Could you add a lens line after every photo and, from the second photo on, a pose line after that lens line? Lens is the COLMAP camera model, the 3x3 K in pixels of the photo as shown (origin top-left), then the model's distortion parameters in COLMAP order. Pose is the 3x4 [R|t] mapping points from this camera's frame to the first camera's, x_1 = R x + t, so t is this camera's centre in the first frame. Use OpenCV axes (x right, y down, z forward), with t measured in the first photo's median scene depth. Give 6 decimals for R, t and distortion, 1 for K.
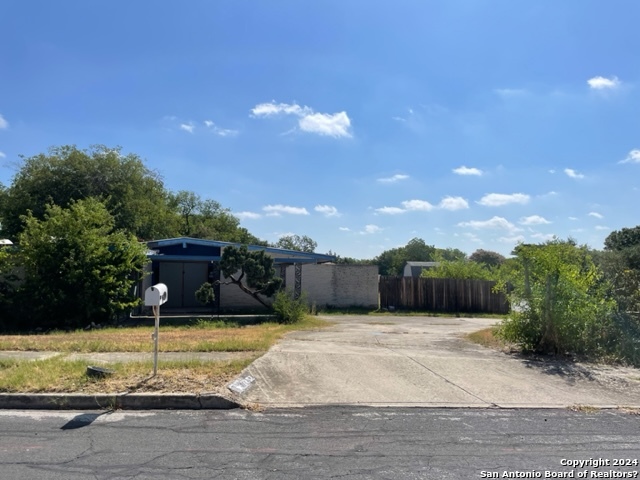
lens RADIAL K [[486.9, 0, 320.4], [0, 486.9, 258.0], [0, 0, 1]] dist [0.024689, -0.017907]
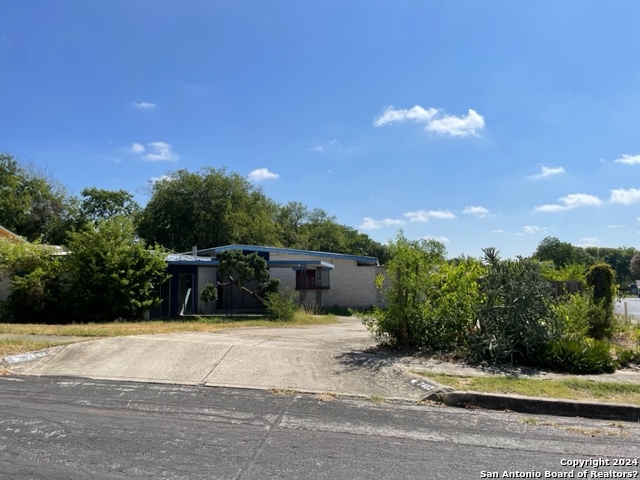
lens RADIAL K [[486.9, 0, 325.0], [0, 486.9, 236.4], [0, 0, 1]] dist [0.024689, -0.017907]
pose [[0.952413, -0.040095, -0.302161, 0.156858], [0.022952, 0.997930, -0.060072, 0.006408], [0.303945, 0.050278, 0.951362, 0.002085]]
